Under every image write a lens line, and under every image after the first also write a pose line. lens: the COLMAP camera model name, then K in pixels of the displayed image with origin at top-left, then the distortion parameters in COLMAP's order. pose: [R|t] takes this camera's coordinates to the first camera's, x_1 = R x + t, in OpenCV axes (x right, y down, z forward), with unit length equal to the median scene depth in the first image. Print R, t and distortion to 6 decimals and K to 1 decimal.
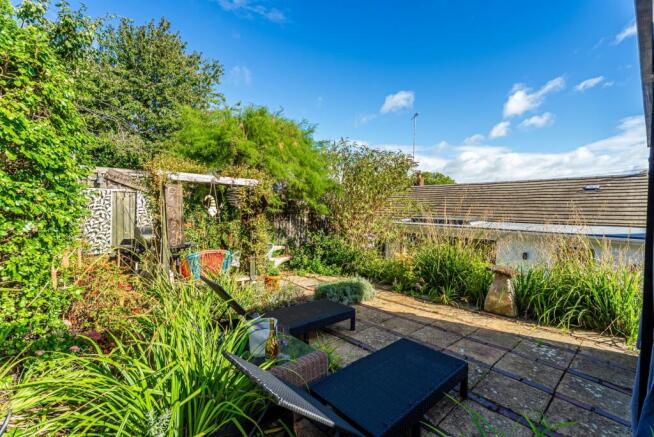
lens RADIAL K [[291.9, 0, 327.0], [0, 291.9, 218.5], [0, 0, 1]] dist [-0.001318, -0.000147]
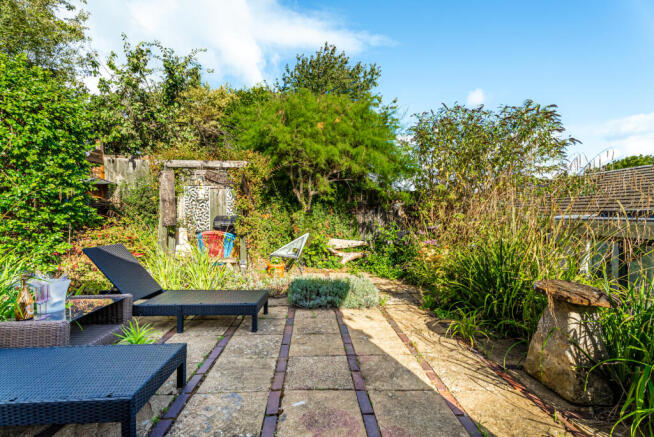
lens RADIAL K [[298.8, 0, 327.0], [0, 298.8, 218.5], [0, 0, 1]] dist [-0.001371, 0.000915]
pose [[0.773135, -0.006912, -0.634204, 0.564235], [-0.009211, 0.999713, -0.022125, 0.074720], [0.634175, 0.022947, 0.772849, 0.383498]]
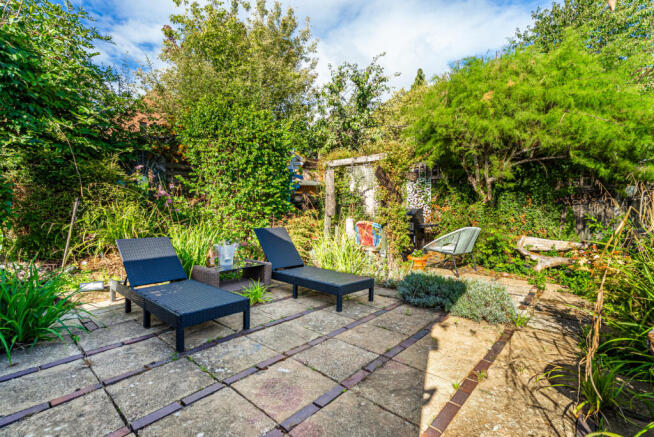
lens RADIAL K [[298.8, 0, 327.0], [0, 298.8, 218.5], [0, 0, 1]] dist [-0.001371, 0.000915]
pose [[0.101789, 0.007966, -0.994774, 0.707988], [-0.028323, 0.999586, 0.005106, 0.086690], [0.994403, 0.027655, 0.101973, 0.663496]]
